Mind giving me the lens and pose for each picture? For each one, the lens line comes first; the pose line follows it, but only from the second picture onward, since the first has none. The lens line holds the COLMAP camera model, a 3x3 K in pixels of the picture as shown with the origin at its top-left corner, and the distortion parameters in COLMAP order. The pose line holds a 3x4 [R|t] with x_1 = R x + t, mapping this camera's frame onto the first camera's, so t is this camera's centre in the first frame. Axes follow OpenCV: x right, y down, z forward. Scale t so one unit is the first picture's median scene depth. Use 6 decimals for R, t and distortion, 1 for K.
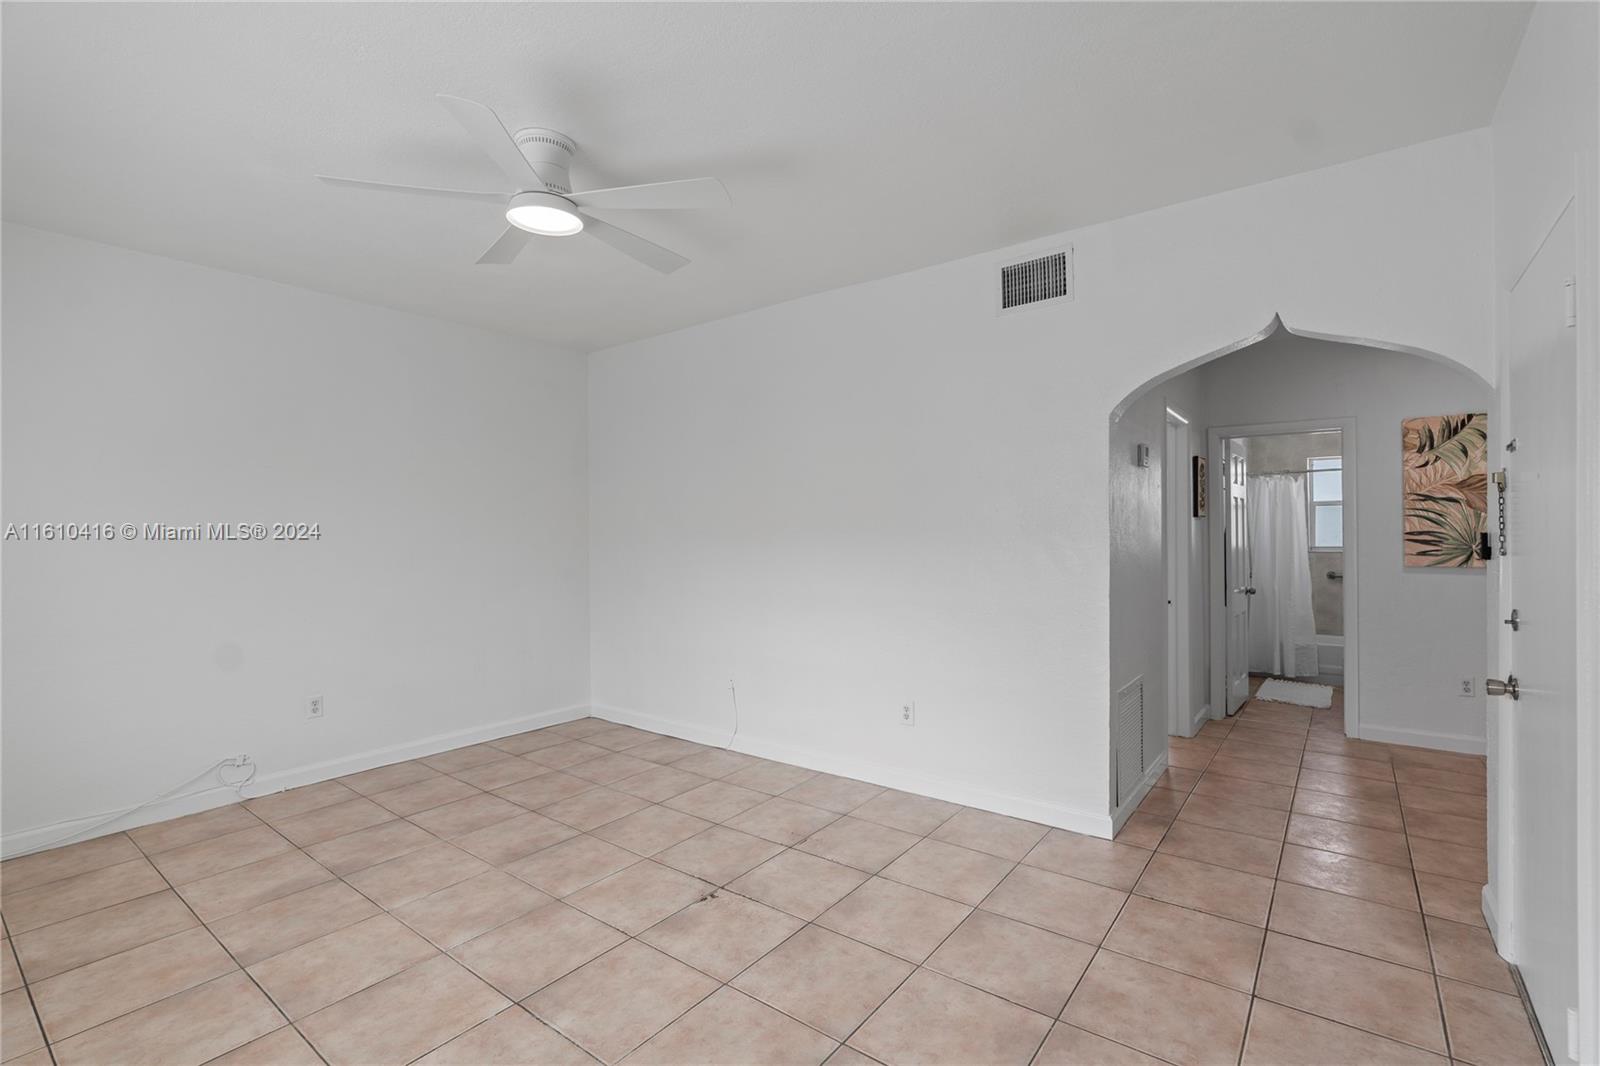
lens RADIAL K [[722.2, 0, 812.1], [0, 722.2, 534.9], [0, 0, 1]] dist [-0.006768, 0.001878]
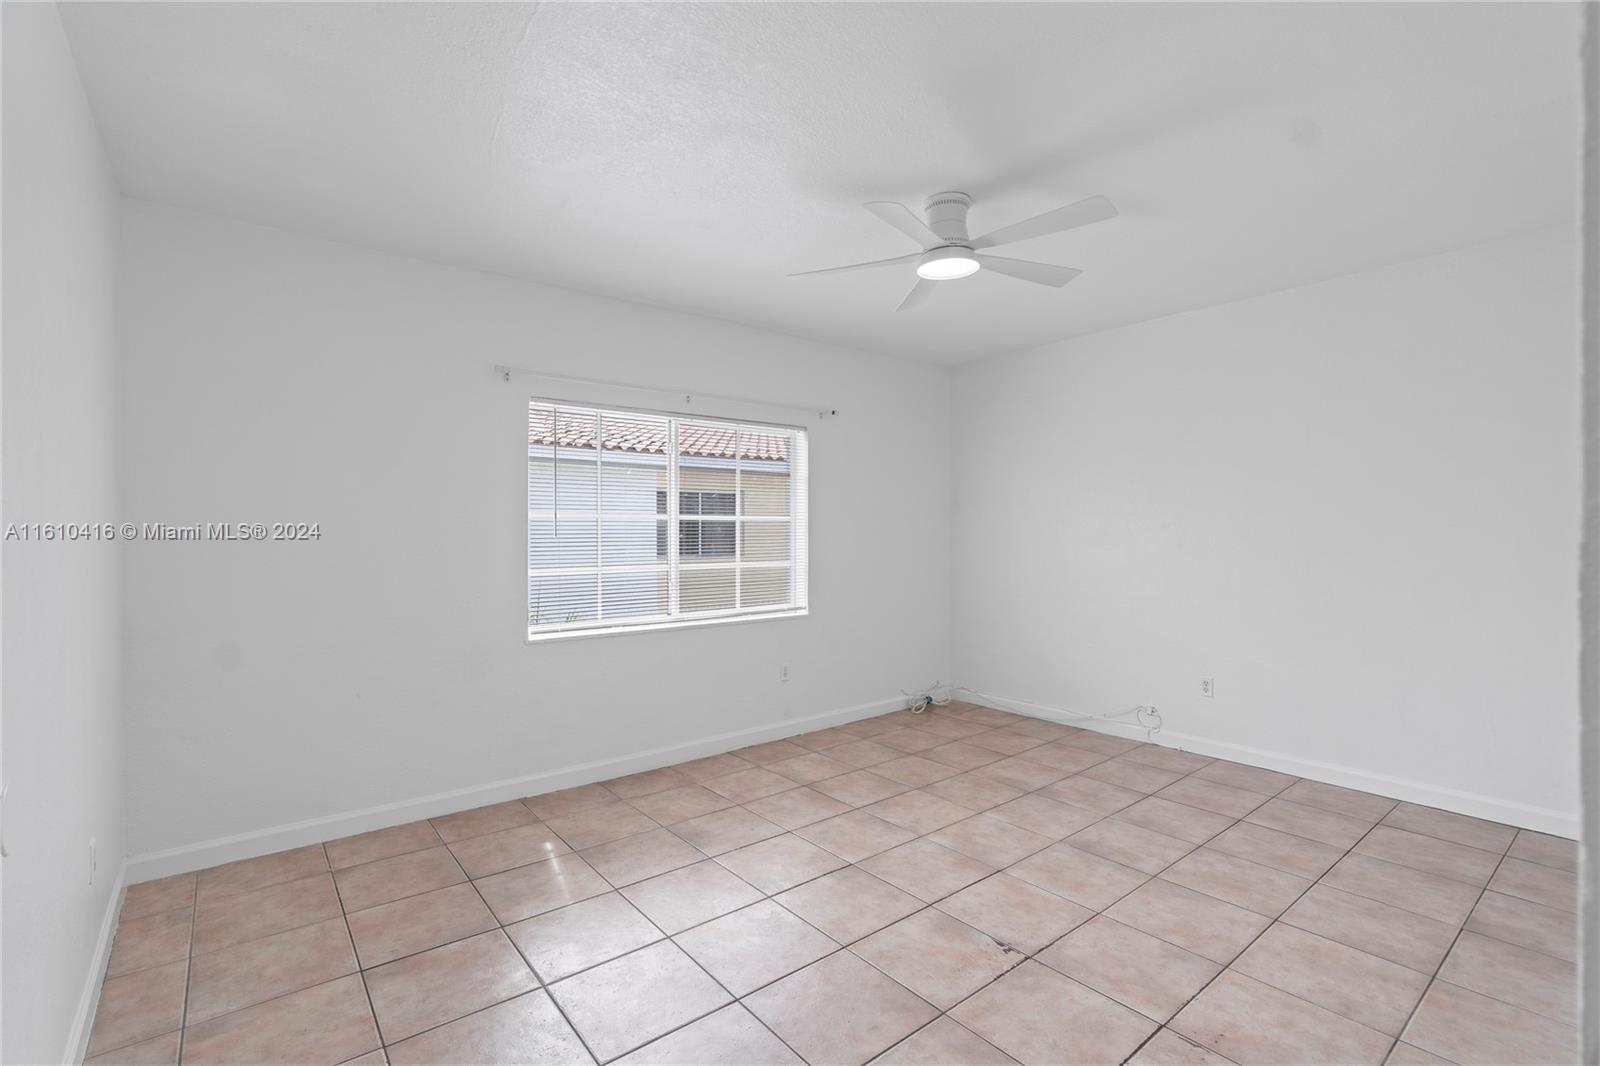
lens RADIAL K [[722.2, 0, 798.3], [0, 722.2, 526.8], [0, 0, 1]] dist [-0.006768, 0.001878]
pose [[-0.253964, 0.005425, -0.967199, 0.579115], [0.005859, 0.999975, 0.004070, -0.016405], [0.967196, -0.004633, -0.253989, 0.729252]]
